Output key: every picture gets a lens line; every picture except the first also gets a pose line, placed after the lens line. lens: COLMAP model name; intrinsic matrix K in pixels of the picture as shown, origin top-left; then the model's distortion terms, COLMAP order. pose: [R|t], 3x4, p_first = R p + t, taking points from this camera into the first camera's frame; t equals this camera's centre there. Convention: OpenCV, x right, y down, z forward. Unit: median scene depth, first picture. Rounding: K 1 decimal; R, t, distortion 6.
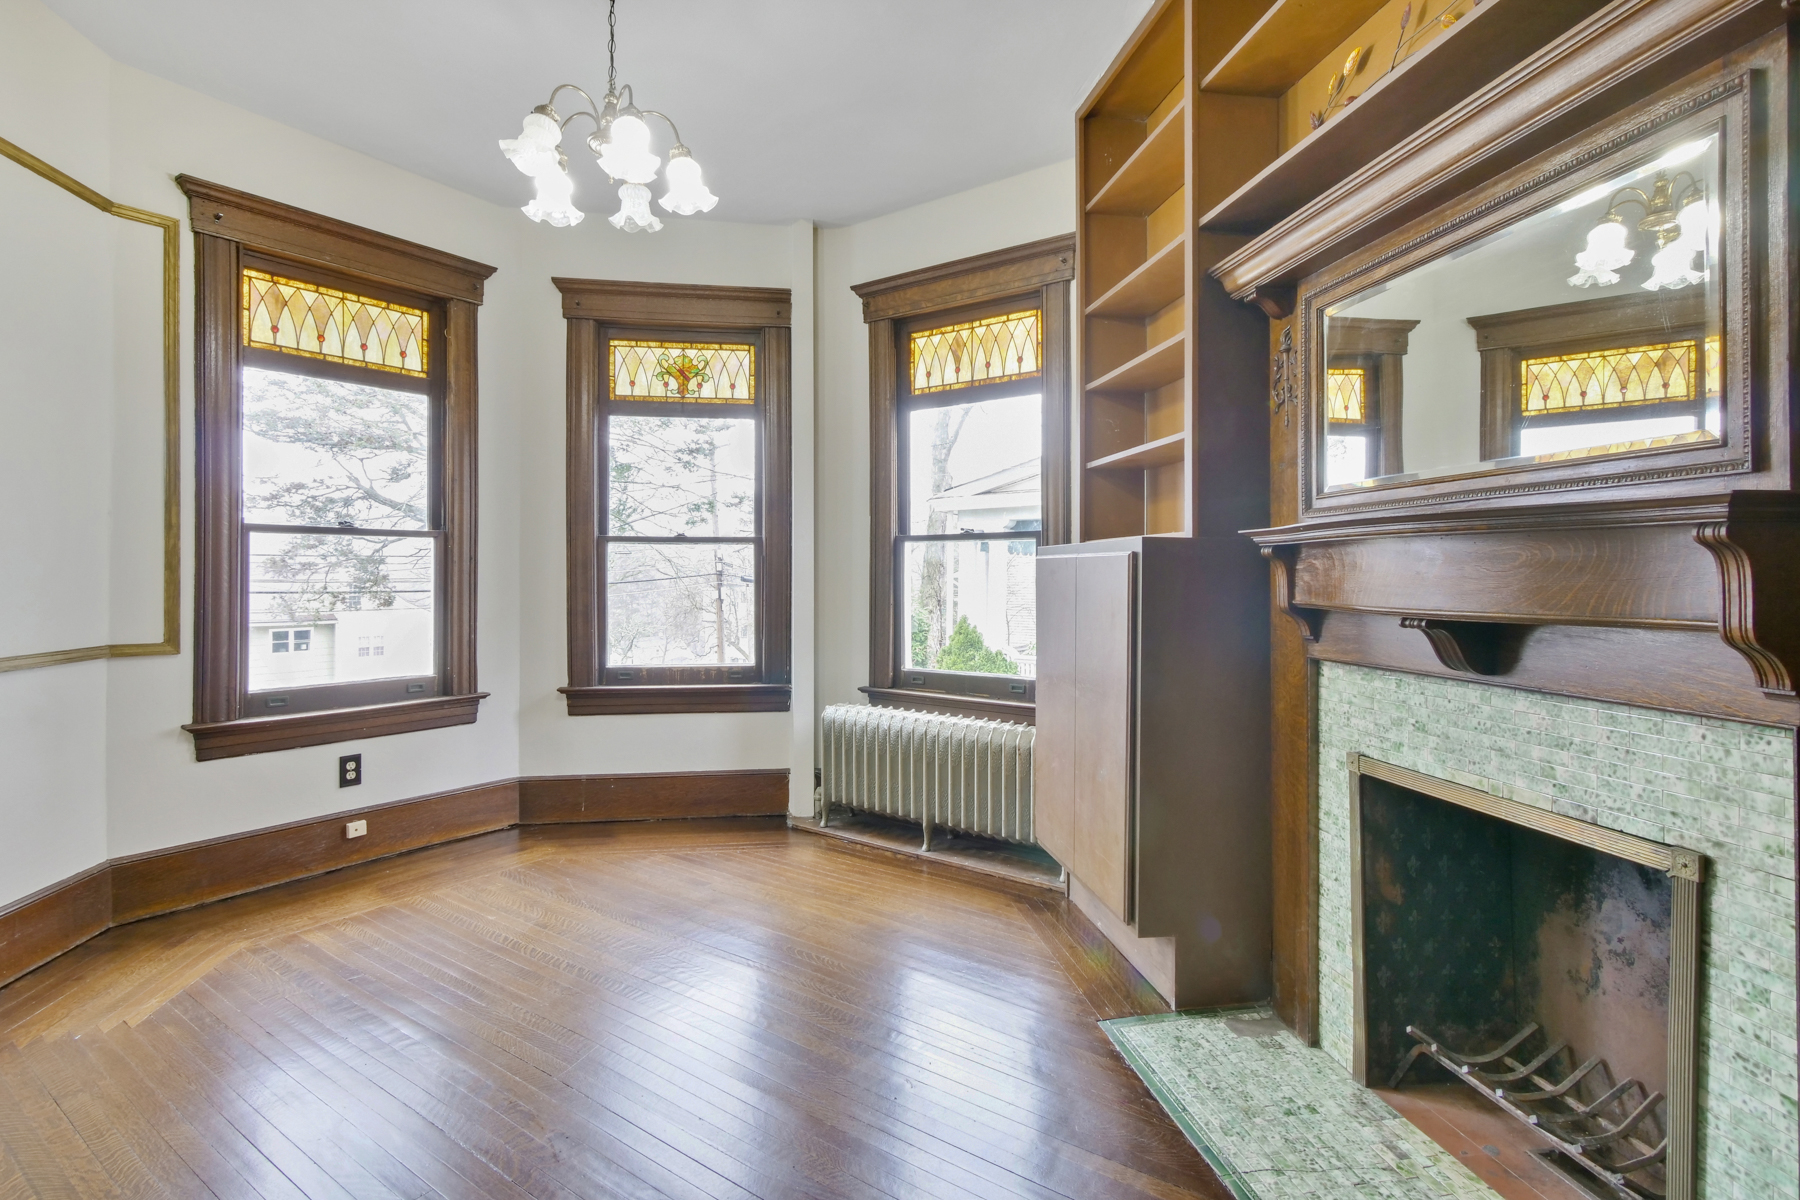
lens RADIAL K [[893.4, 0, 891.4], [0, 893.4, 571.4], [0, 0, 1]] dist [0.002063, -0.000583]
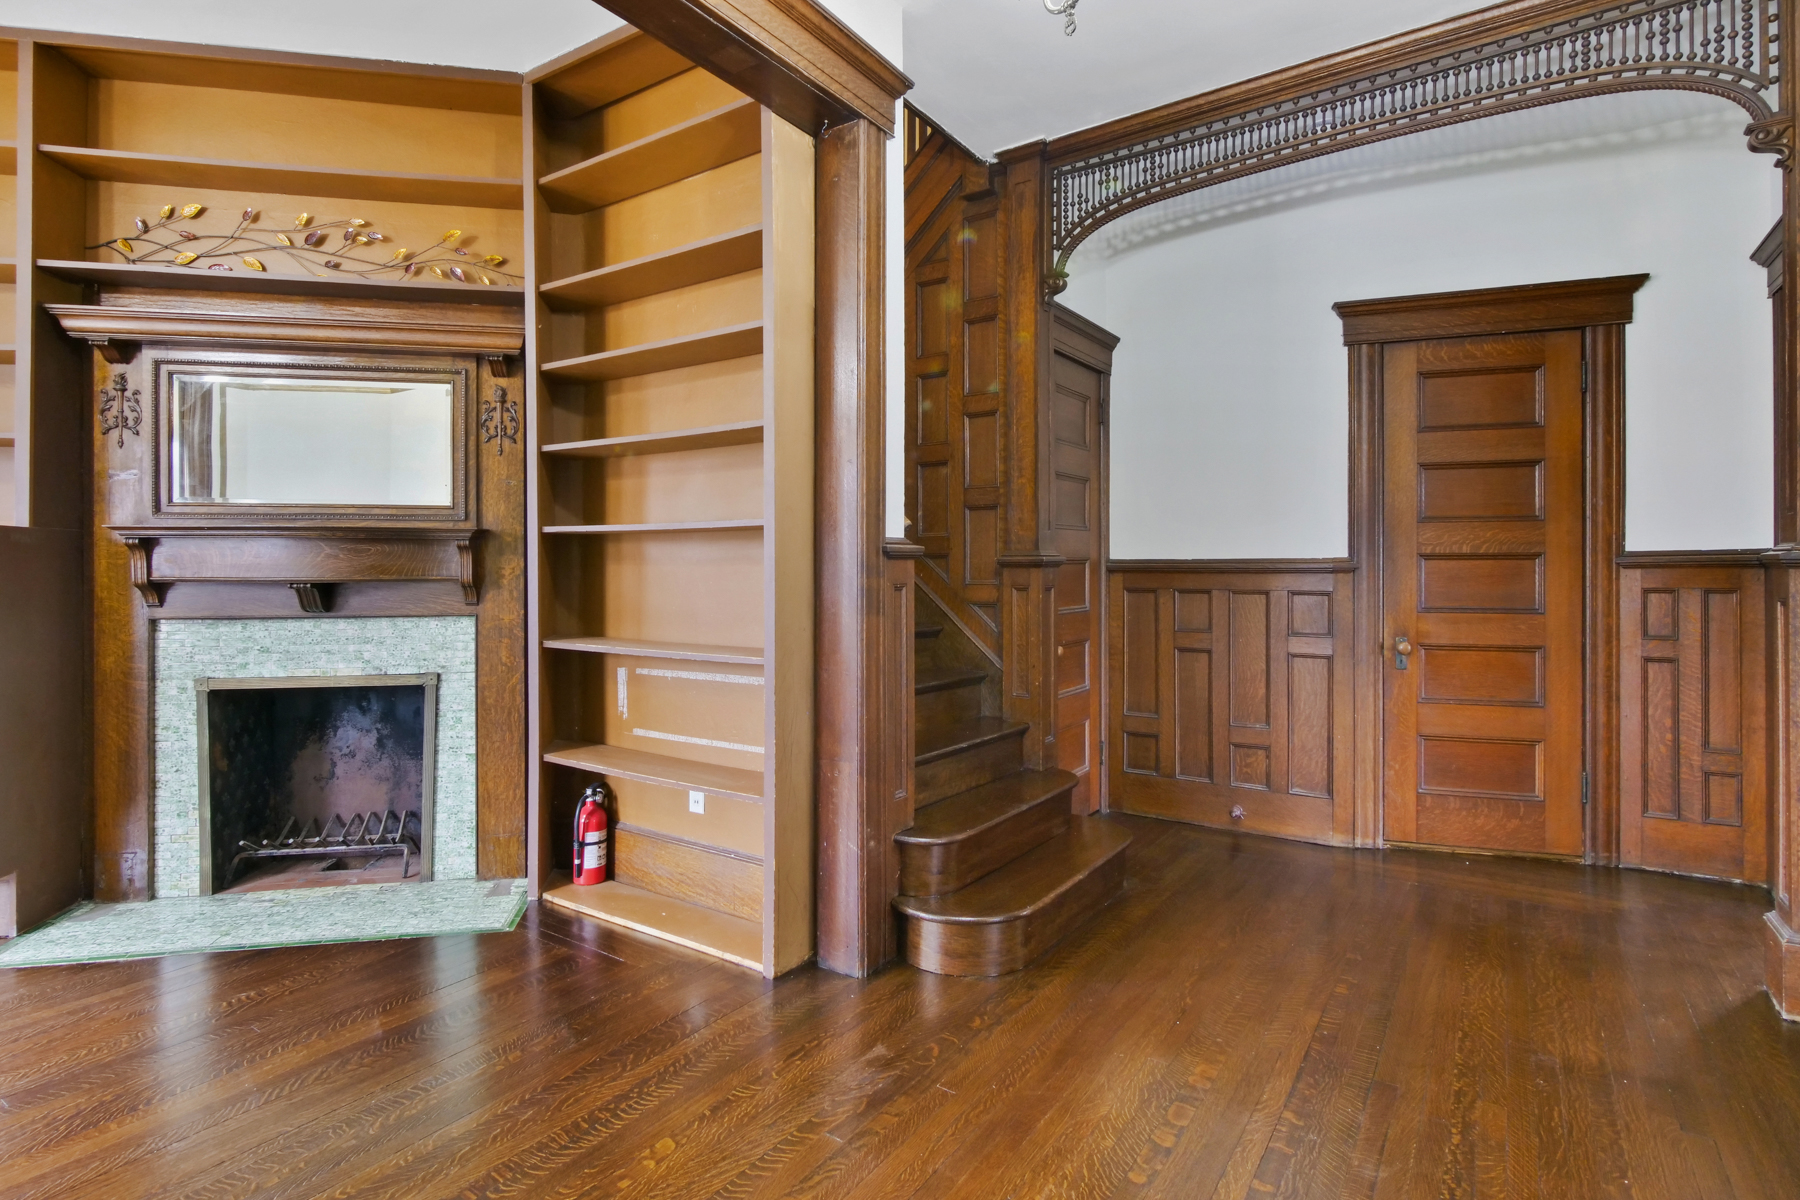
lens RADIAL K [[893.4, 0, 891.4], [0, 893.4, 571.4], [0, 0, 1]] dist [0.002063, -0.000583]
pose [[-0.030496, -0.005294, 0.999521, -1.084324], [-0.001867, 0.999985, 0.005239, 0.015589], [-0.999533, -0.001706, -0.030506, -0.117112]]
